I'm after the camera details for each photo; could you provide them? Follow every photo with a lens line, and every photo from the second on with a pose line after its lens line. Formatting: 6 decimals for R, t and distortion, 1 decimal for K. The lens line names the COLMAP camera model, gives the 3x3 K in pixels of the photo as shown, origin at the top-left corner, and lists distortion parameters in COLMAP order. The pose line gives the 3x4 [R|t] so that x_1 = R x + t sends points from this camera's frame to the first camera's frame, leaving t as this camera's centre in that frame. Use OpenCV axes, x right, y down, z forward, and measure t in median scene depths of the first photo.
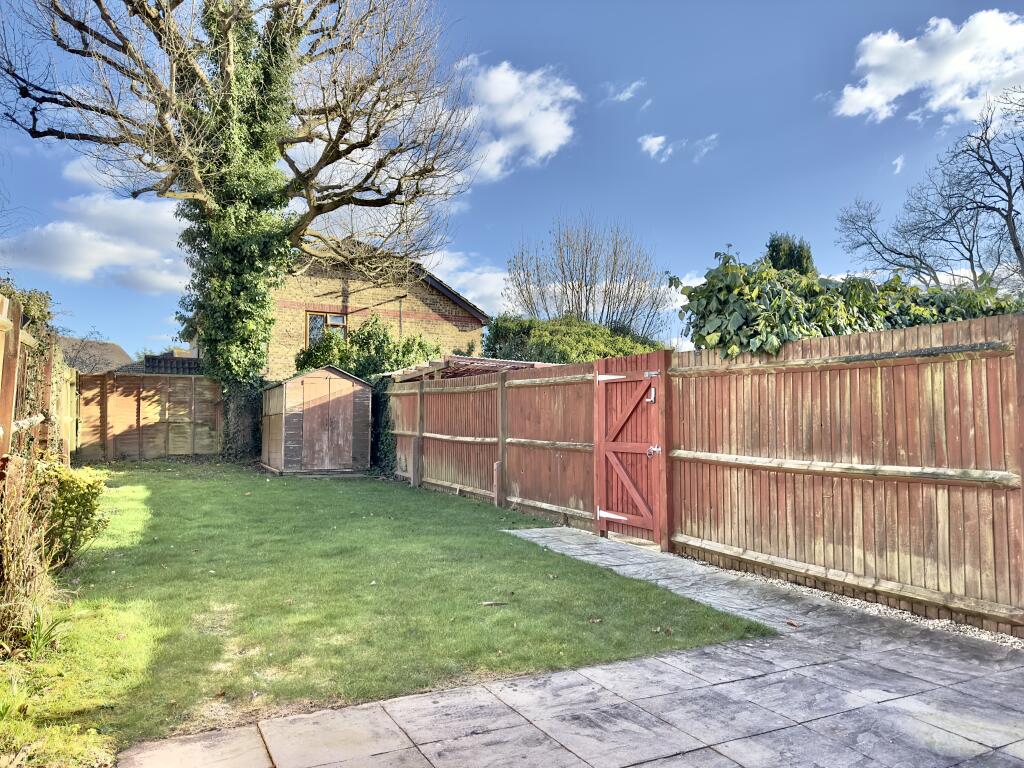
lens RADIAL K [[728.4, 0, 517.4], [0, 728.4, 379.2], [0, 0, 1]] dist [0.060771, -0.063169]
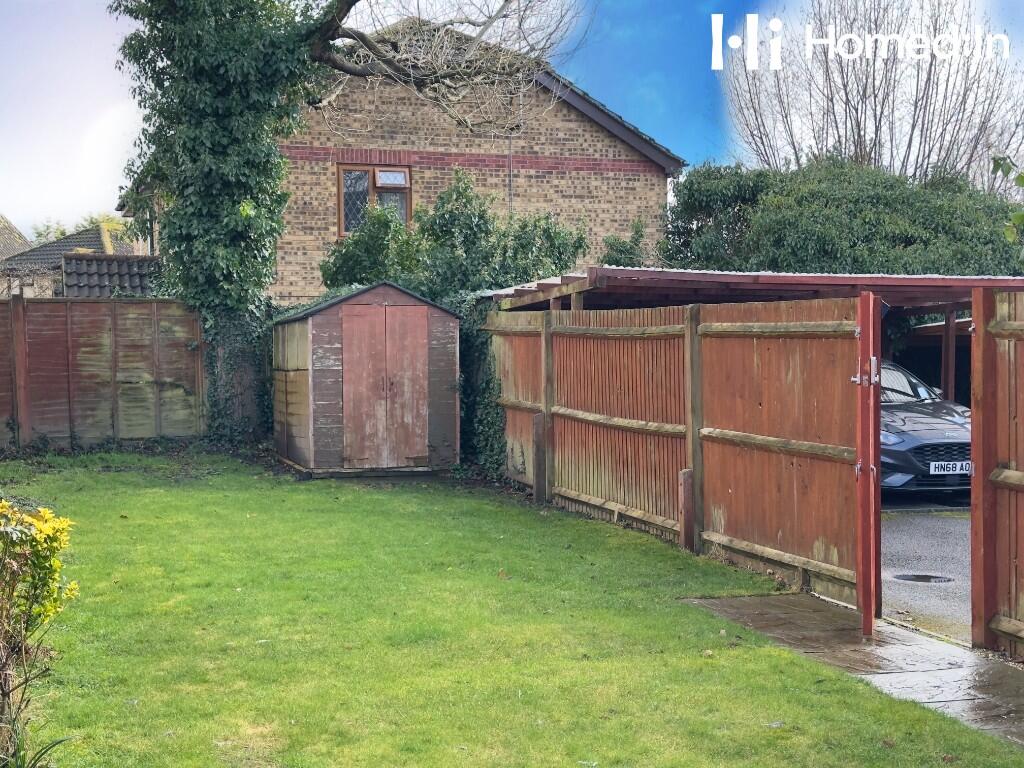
lens RADIAL K [[1424.5, 0, 511.9], [0, 1424.5, 376.4], [0, 0, 1]] dist [0.146307, 0.000000]
pose [[0.987214, -0.004293, -0.159344, 0.012939], [0.016696, 0.996924, 0.076581, -0.034063], [0.158525, -0.078262, 0.984248, -0.073471]]
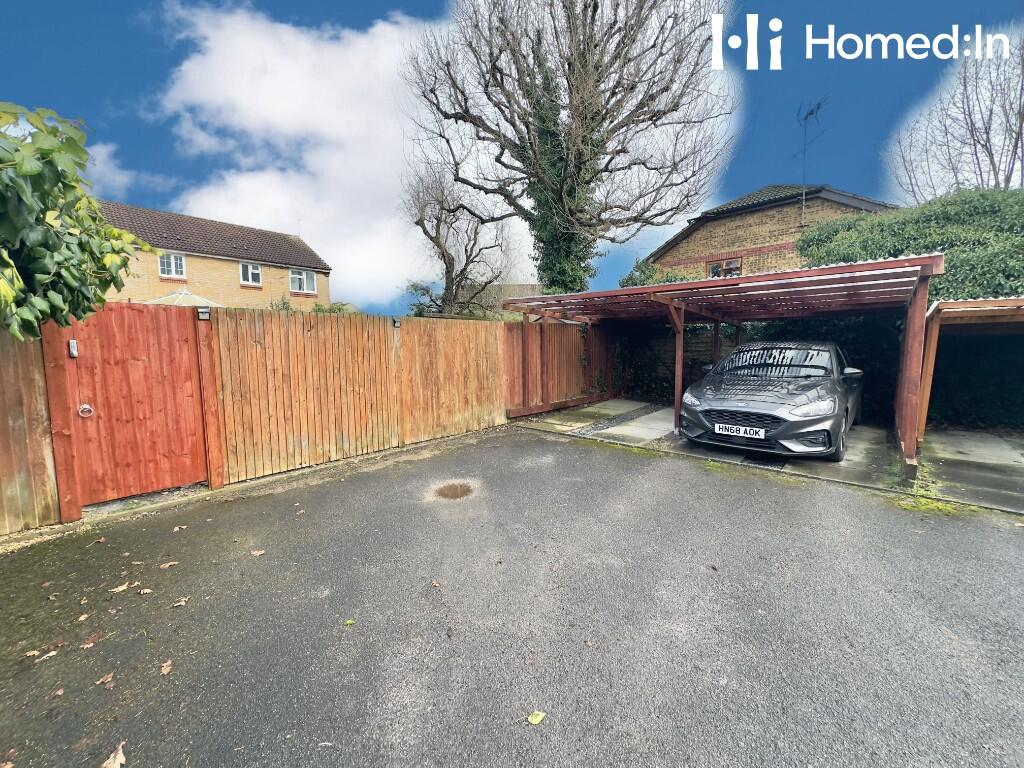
lens RADIAL K [[406.1, 0, 511.0], [0, 406.1, 379.7], [0, 0, 1]] dist [0.001919, 0.000557]
pose [[0.337576, 0.066508, -0.938946, 0.254352], [0.065277, 0.993445, 0.093837, -0.001272], [0.939032, -0.092968, 0.331022, 0.363411]]
